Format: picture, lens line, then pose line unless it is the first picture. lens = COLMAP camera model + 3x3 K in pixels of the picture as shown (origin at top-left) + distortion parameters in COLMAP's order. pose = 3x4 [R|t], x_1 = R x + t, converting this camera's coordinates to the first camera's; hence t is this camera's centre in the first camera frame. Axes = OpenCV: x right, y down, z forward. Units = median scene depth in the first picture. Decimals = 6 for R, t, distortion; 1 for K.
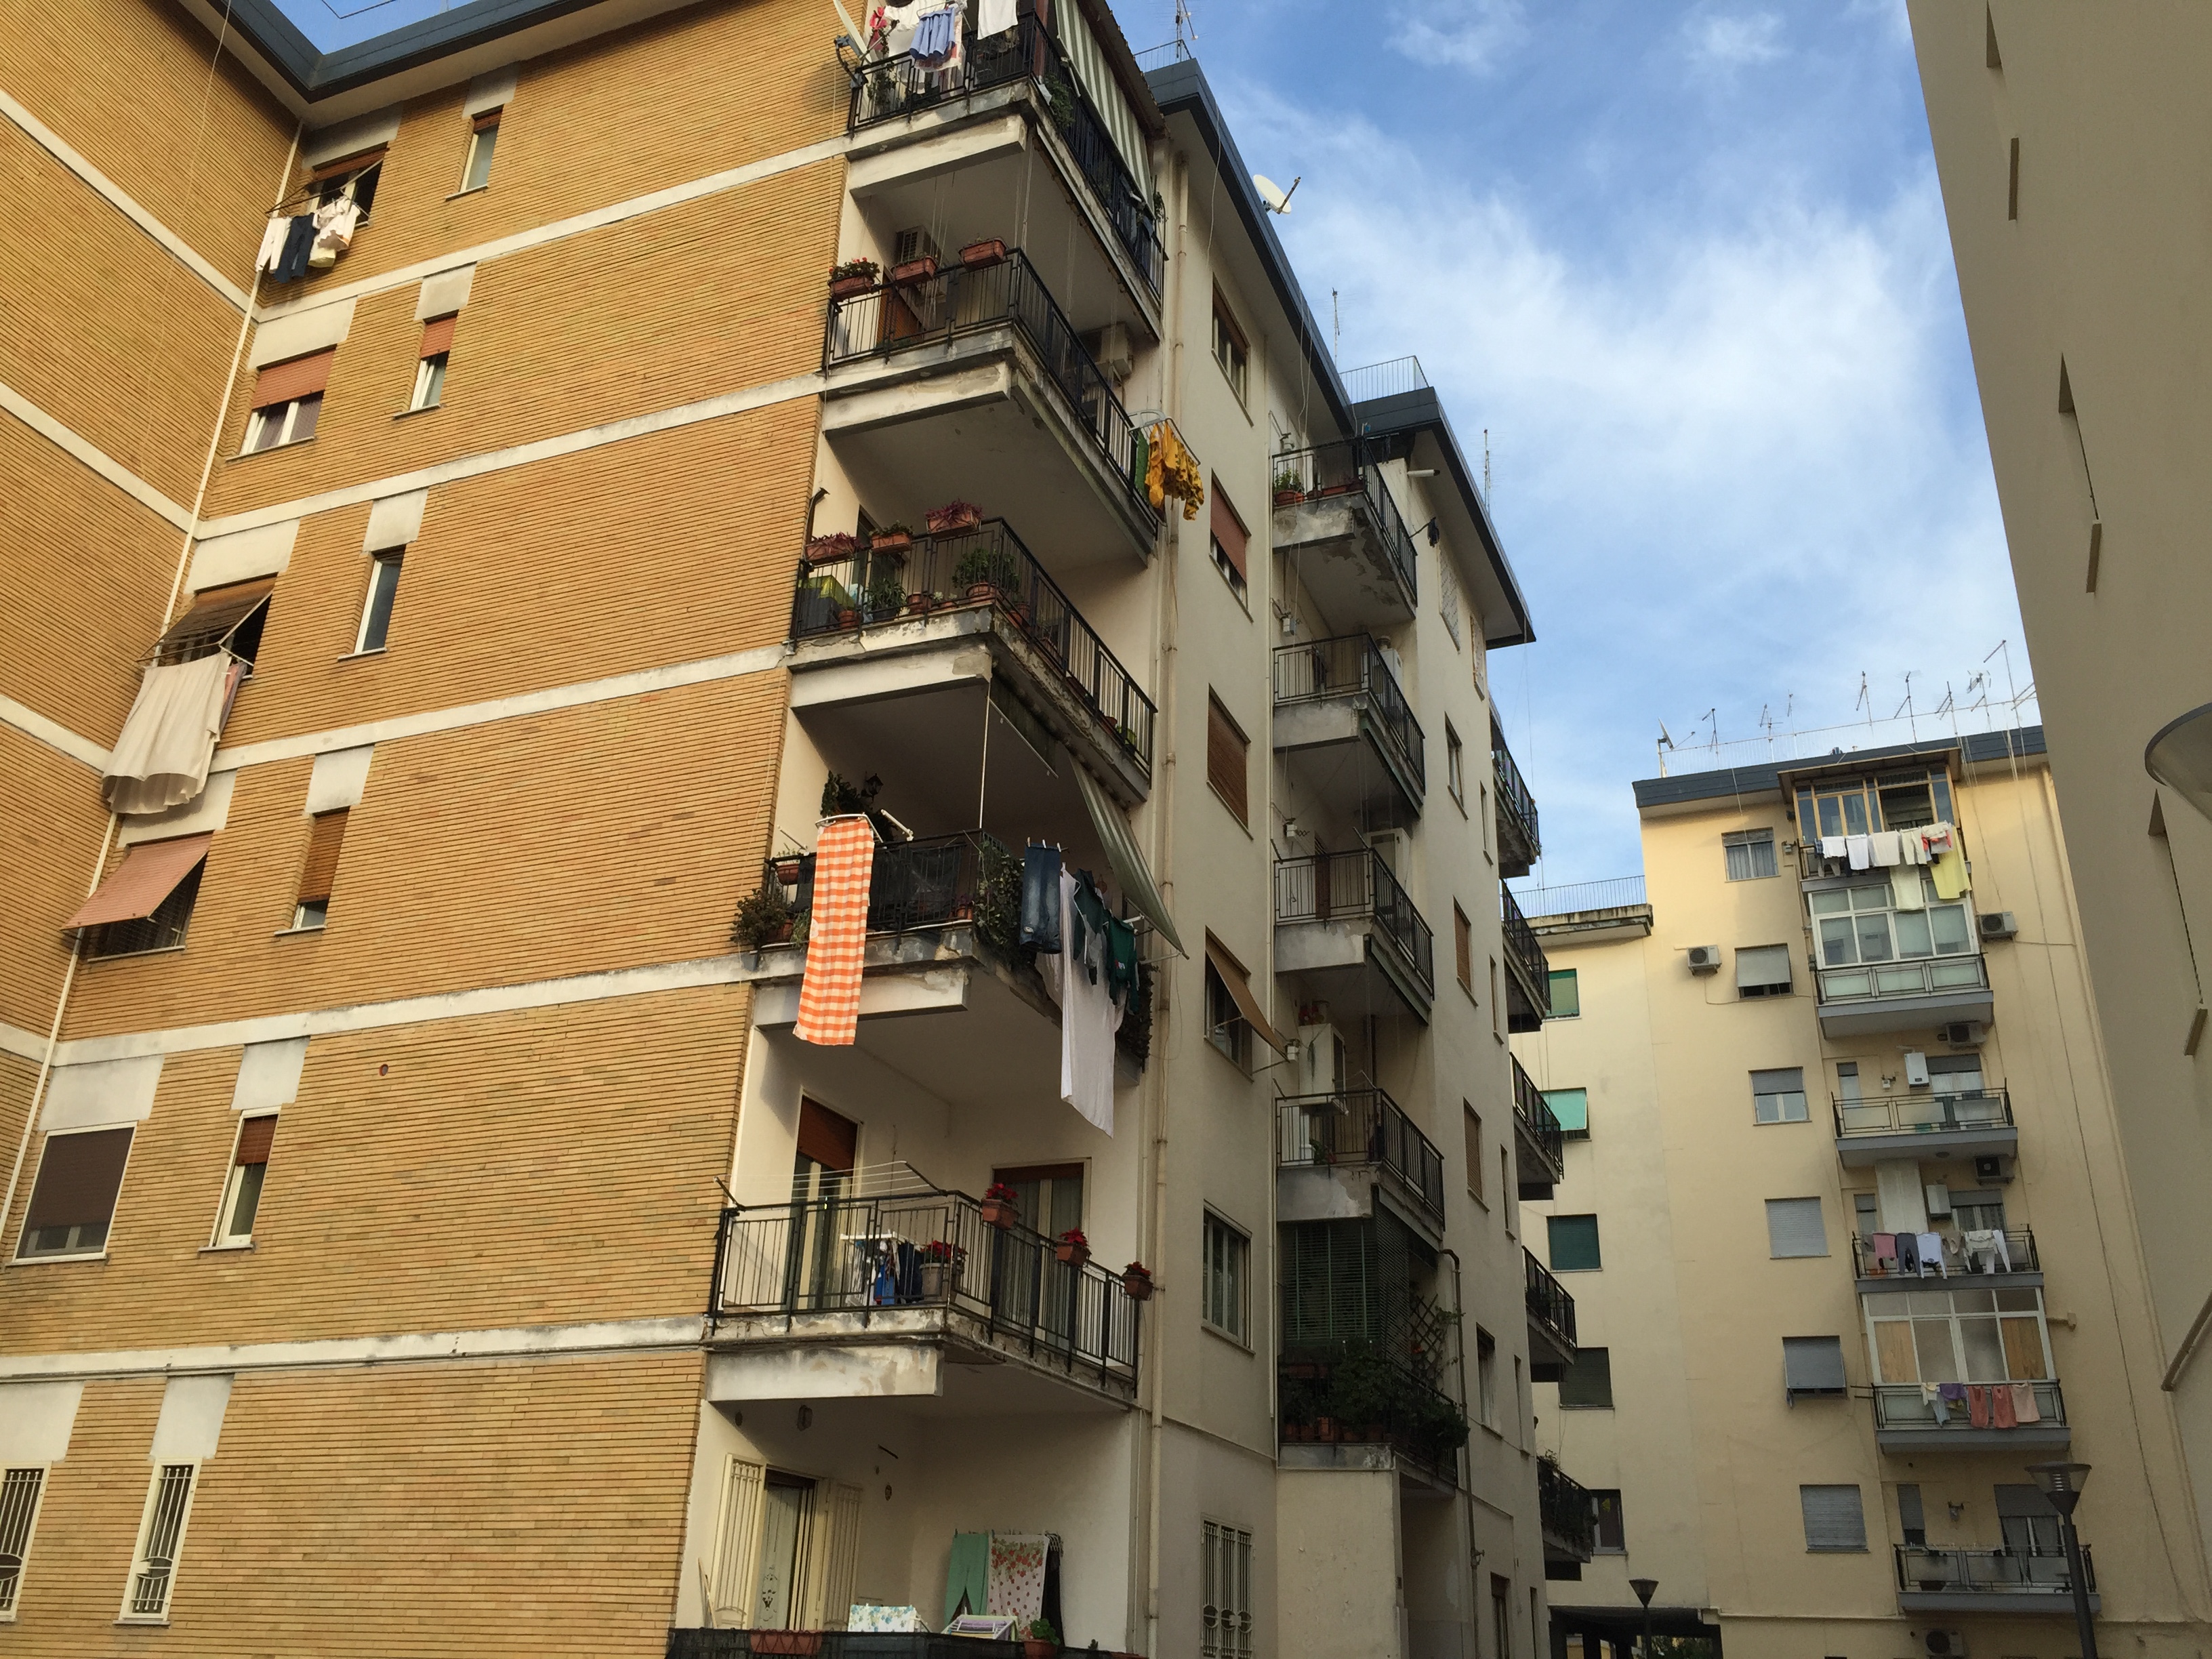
lens RADIAL K [[1872.5, 0, 1102.8], [0, 1872.5, 823.9], [0, 0, 1]] dist [0.081938, -0.094373]
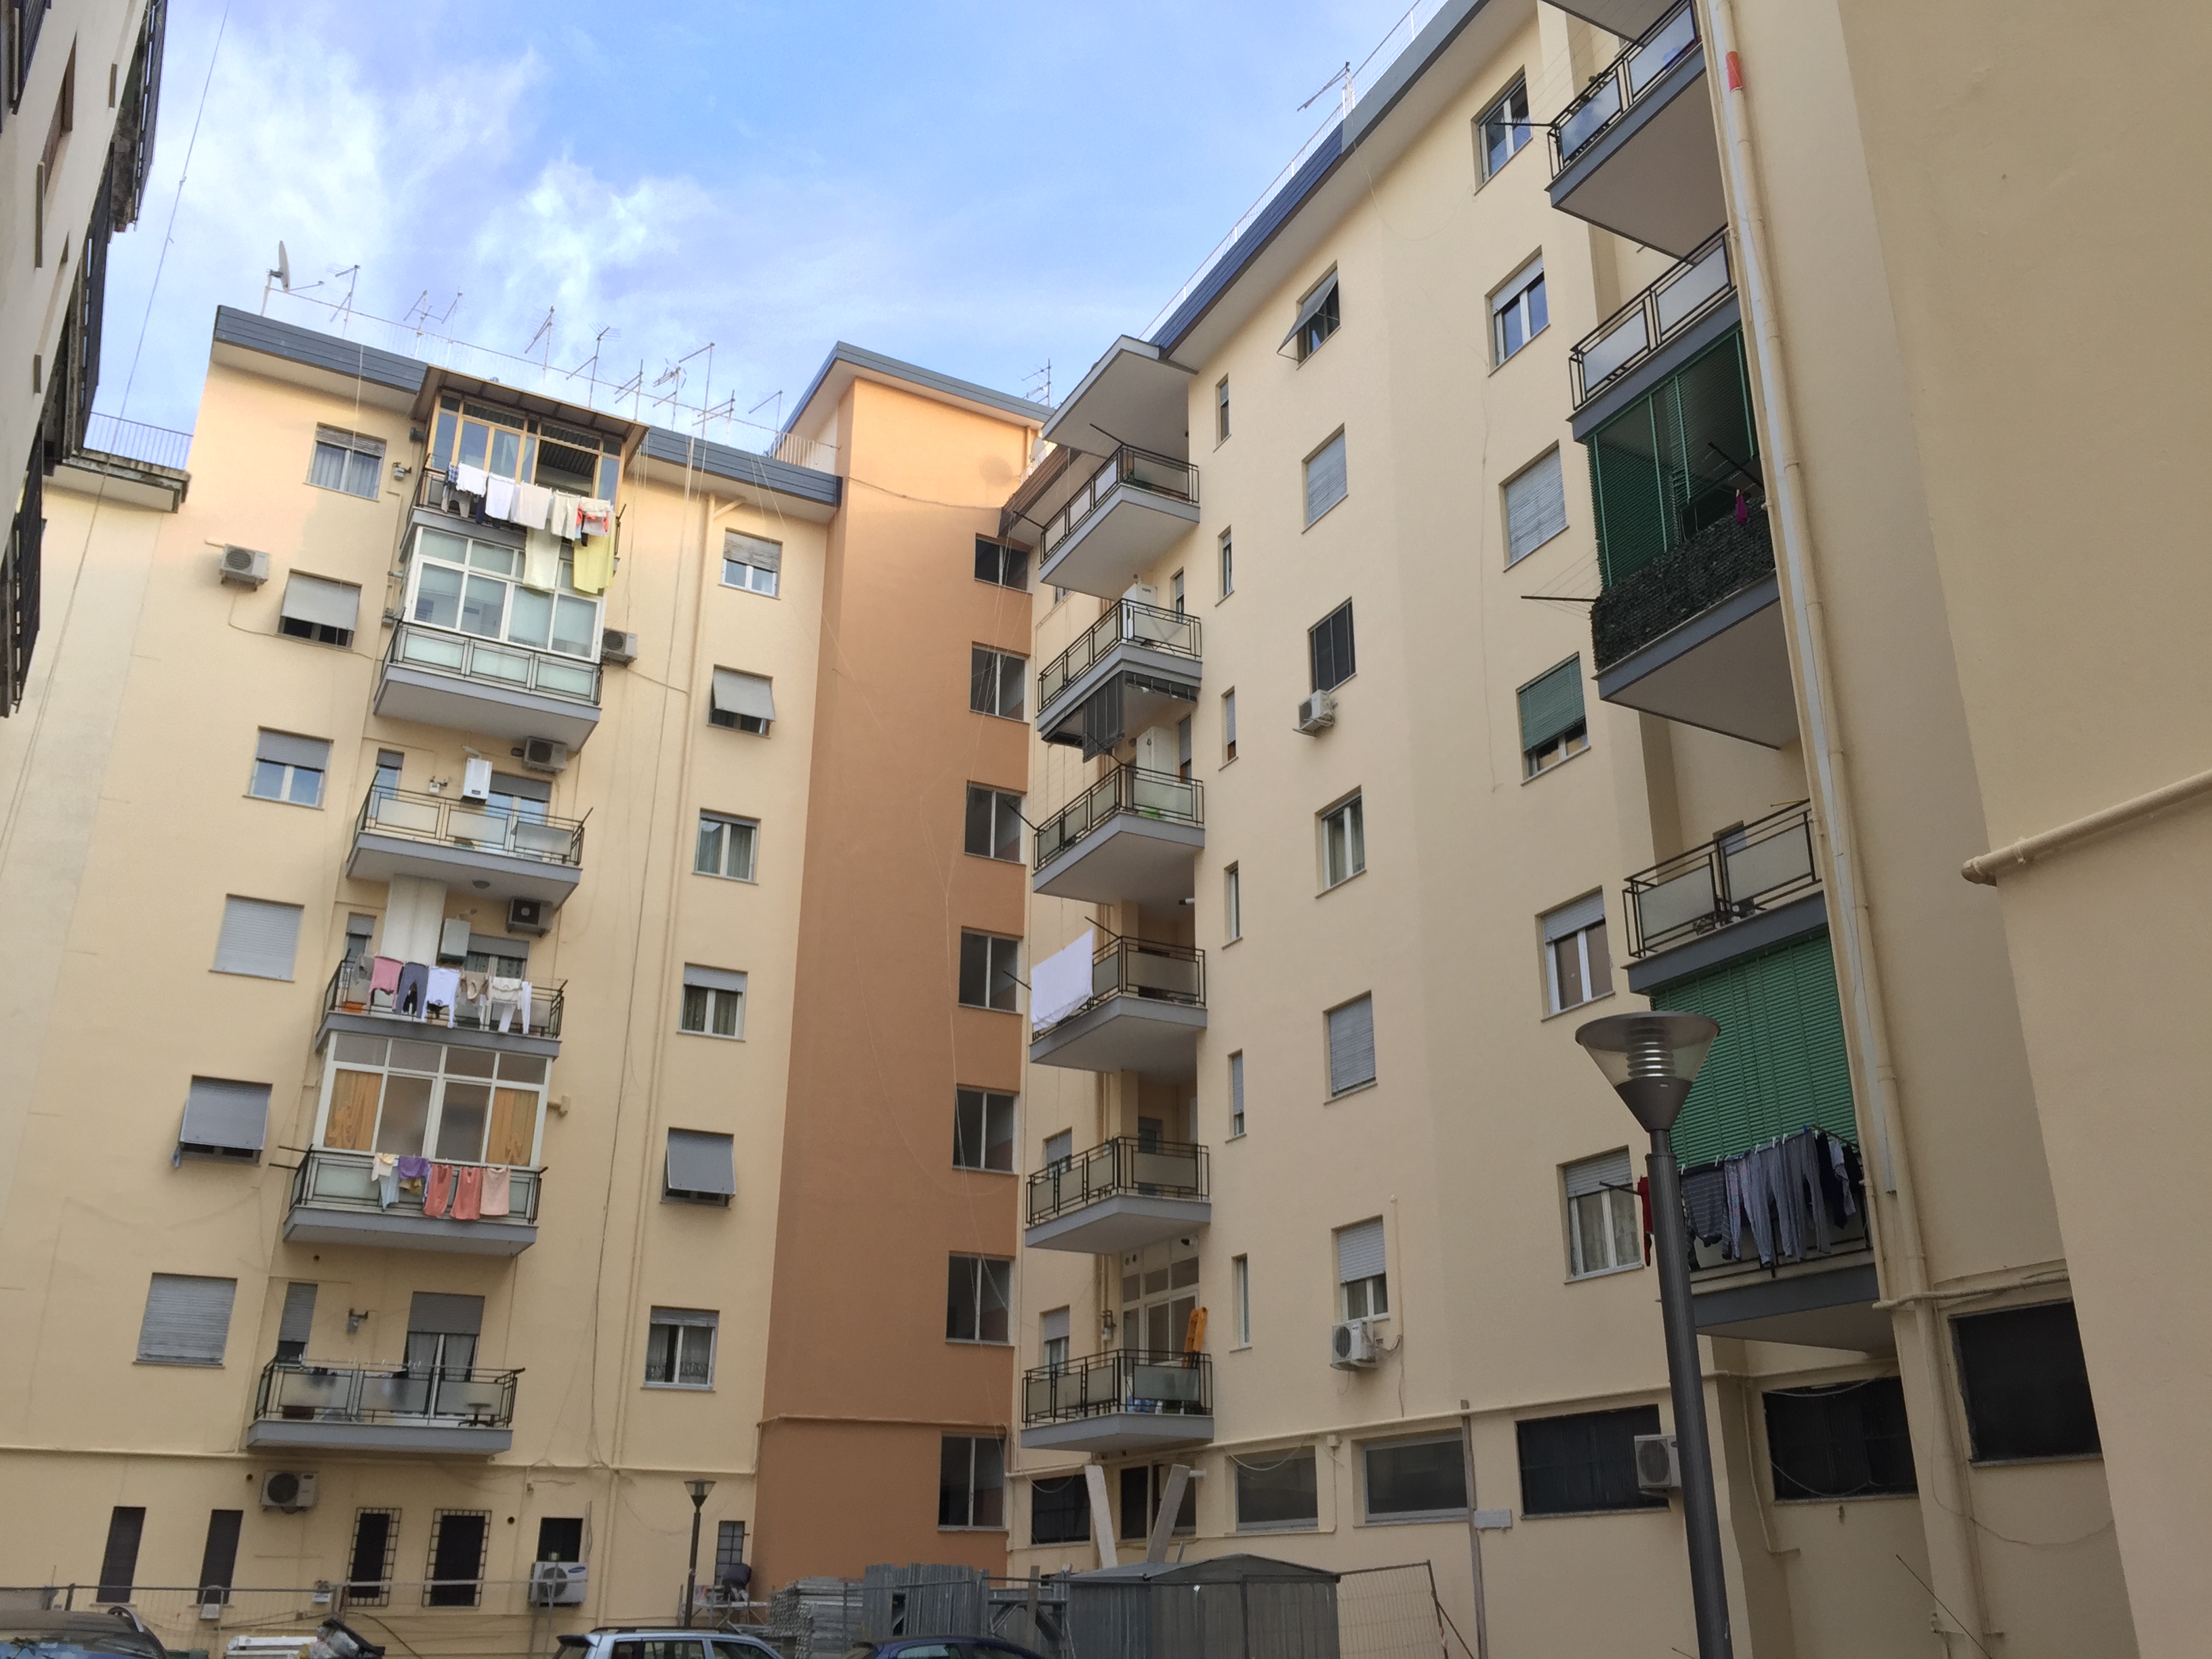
lens RADIAL K [[1872.5, 0, 1095.4], [0, 1872.5, 835.5], [0, 0, 1]] dist [0.081938, -0.094373]
pose [[0.646983, 0.260439, 0.716648, 0.043996], [-0.315278, 0.947128, -0.059569, 0.125992], [-0.694272, -0.187403, 0.694886, 0.296057]]
